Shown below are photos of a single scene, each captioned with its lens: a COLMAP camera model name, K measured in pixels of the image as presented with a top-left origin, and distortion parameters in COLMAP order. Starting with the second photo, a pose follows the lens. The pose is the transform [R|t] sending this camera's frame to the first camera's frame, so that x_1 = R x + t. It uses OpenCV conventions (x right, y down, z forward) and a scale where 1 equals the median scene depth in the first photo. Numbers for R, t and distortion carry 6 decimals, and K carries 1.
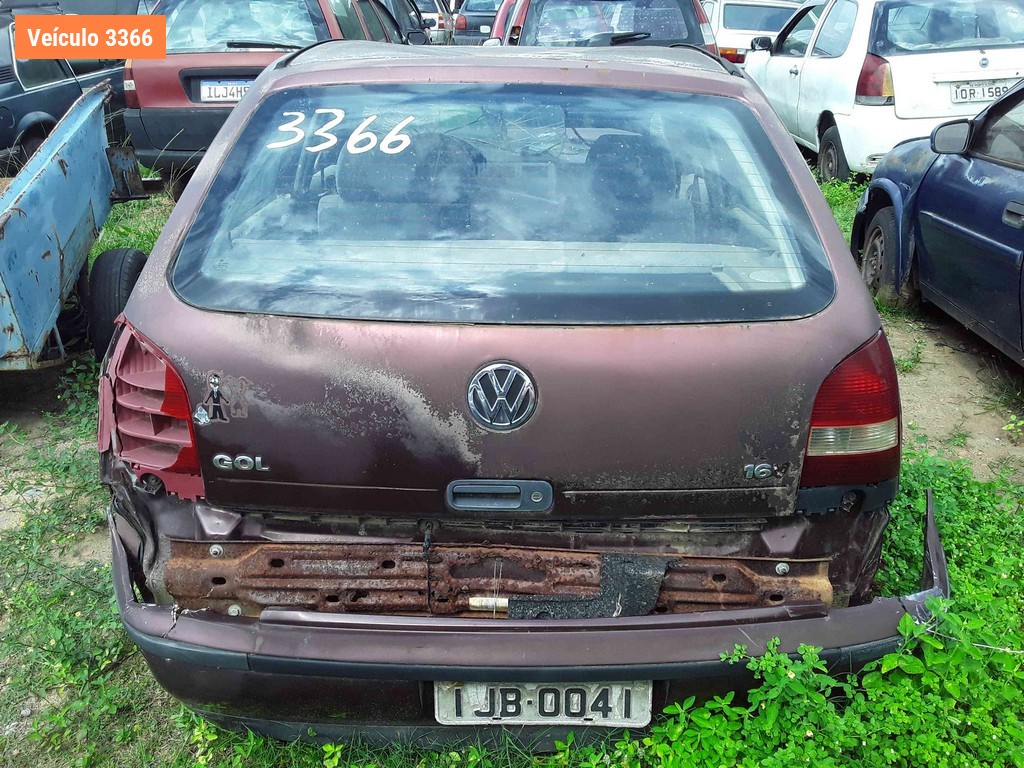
lens RADIAL K [[940.4, 0, 512.0], [0, 940.4, 384.0], [0, 0, 1]] dist [0.115562, -0.254017]
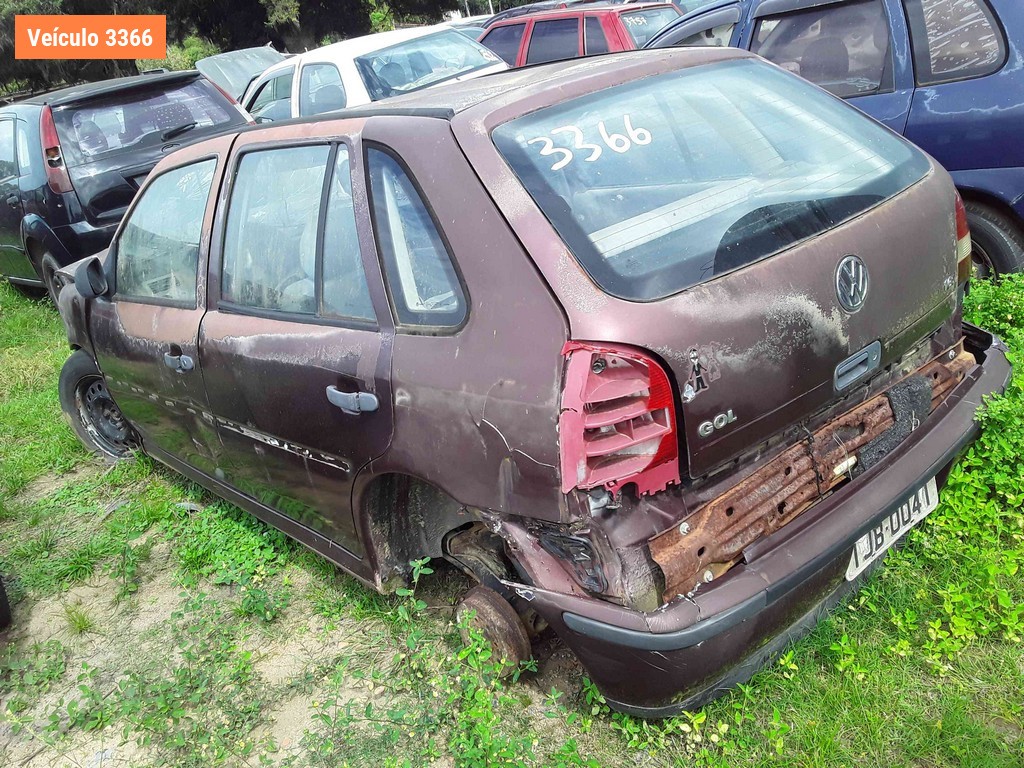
lens RADIAL K [[940.4, 0, 512.0], [0, 940.4, 384.0], [0, 0, 1]] dist [0.115562, -0.254017]
pose [[0.736579, -0.369804, 0.566301, -1.003576], [0.417998, 0.907142, 0.048696, -0.104247], [-0.531723, 0.200844, 0.822759, 0.203632]]
